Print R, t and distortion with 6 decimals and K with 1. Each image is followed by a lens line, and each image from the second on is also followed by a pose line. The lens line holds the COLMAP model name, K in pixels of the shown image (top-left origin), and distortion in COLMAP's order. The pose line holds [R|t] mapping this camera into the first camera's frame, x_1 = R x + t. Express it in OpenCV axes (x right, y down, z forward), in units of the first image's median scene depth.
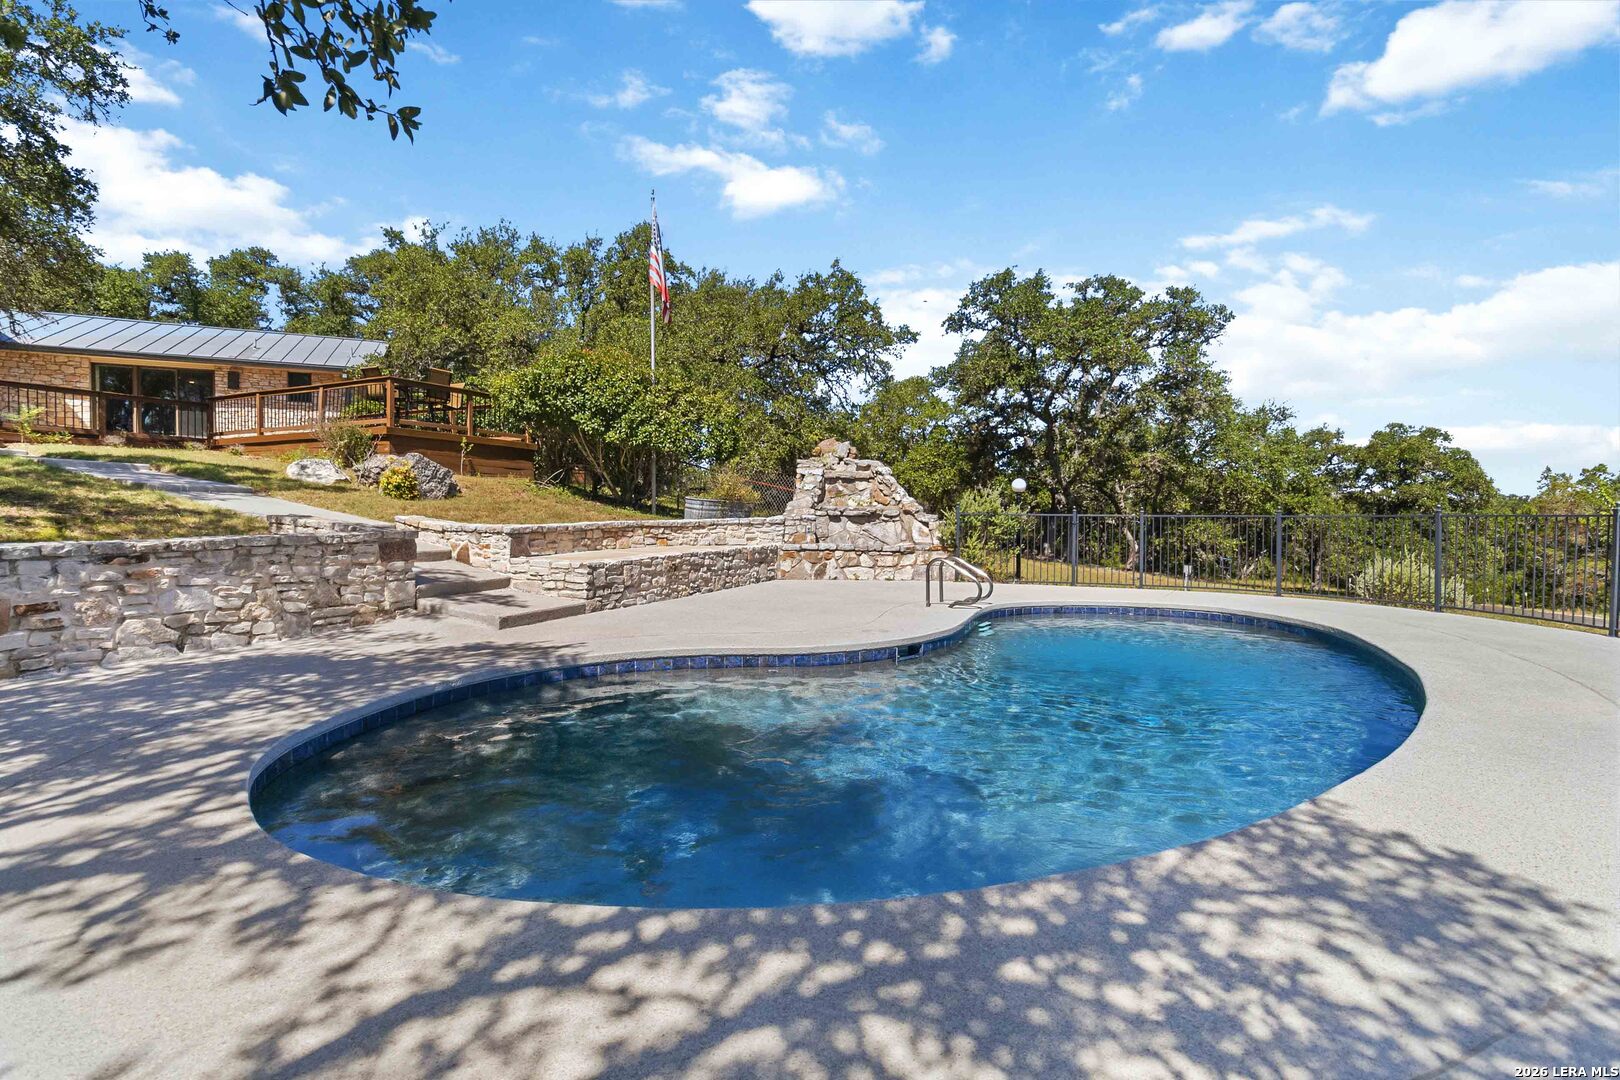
lens RADIAL K [[749.4, 0, 831.2], [0, 749.4, 520.8], [0, 0, 1]] dist [-0.007464, -0.000980]
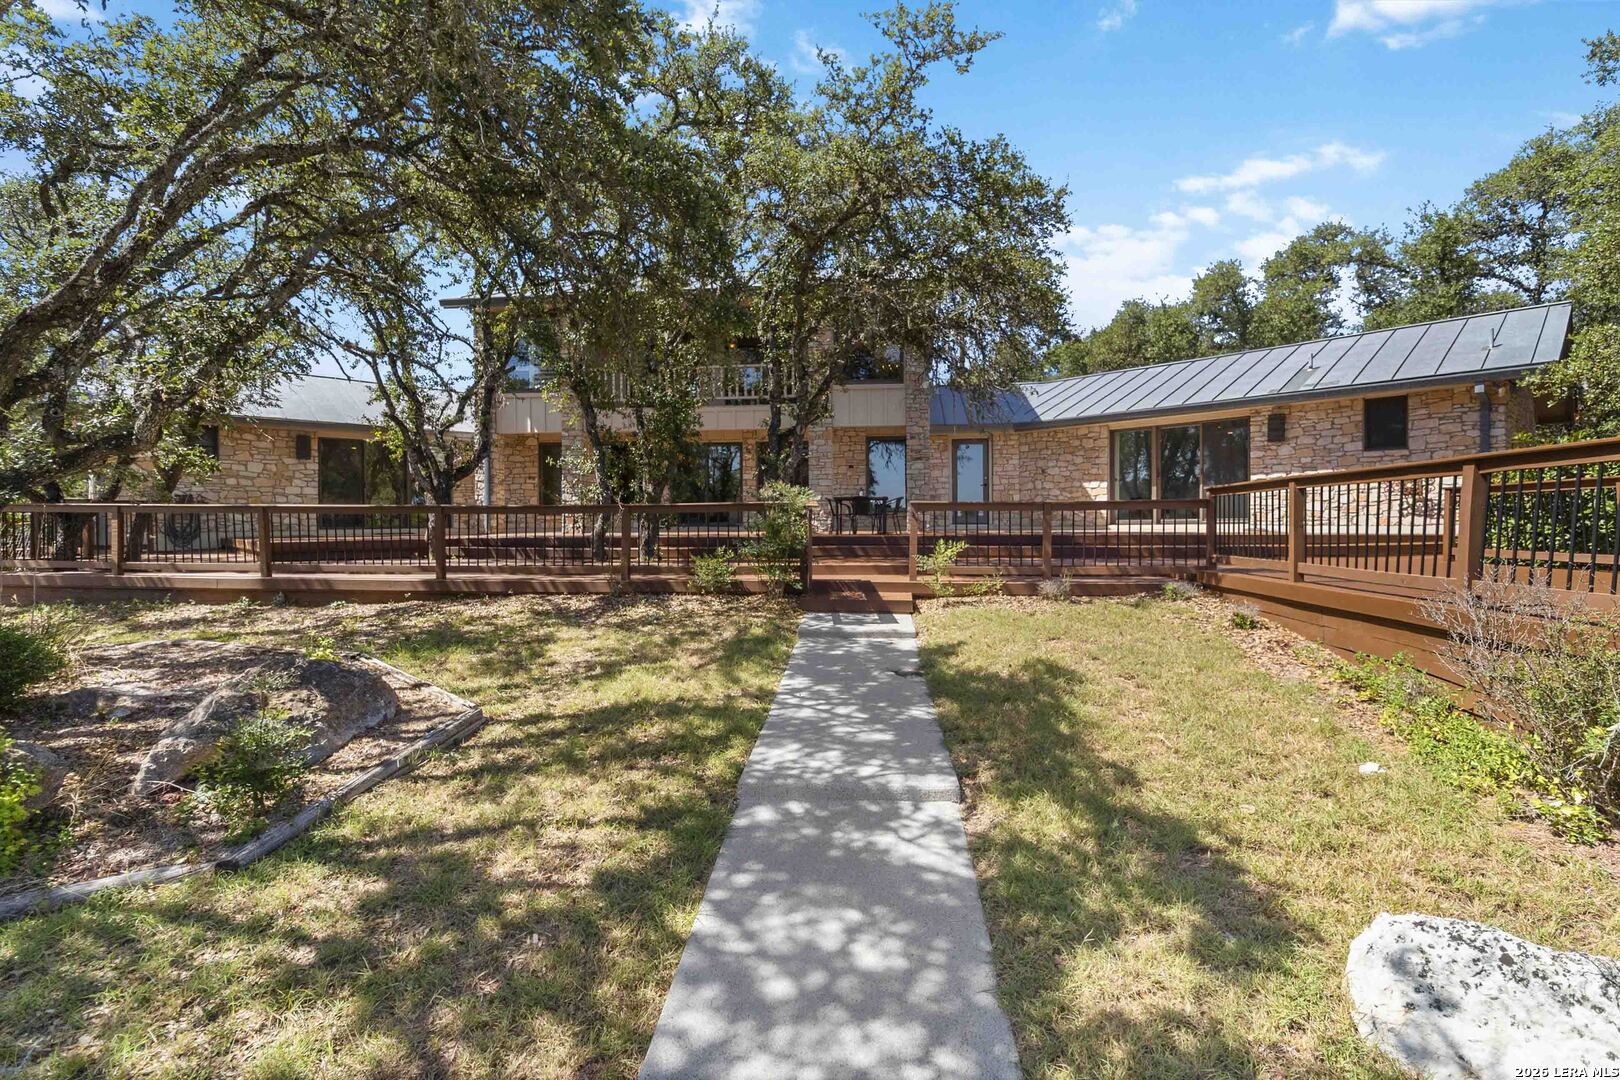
lens RADIAL K [[749.4, 0, 831.2], [0, 749.4, 520.8], [0, 0, 1]] dist [-0.007464, -0.000980]
pose [[0.307301, -0.004243, -0.951603, -0.256140], [-0.007483, 0.999948, -0.006875, -0.082168], [0.951583, 0.009234, 0.307254, 0.360279]]
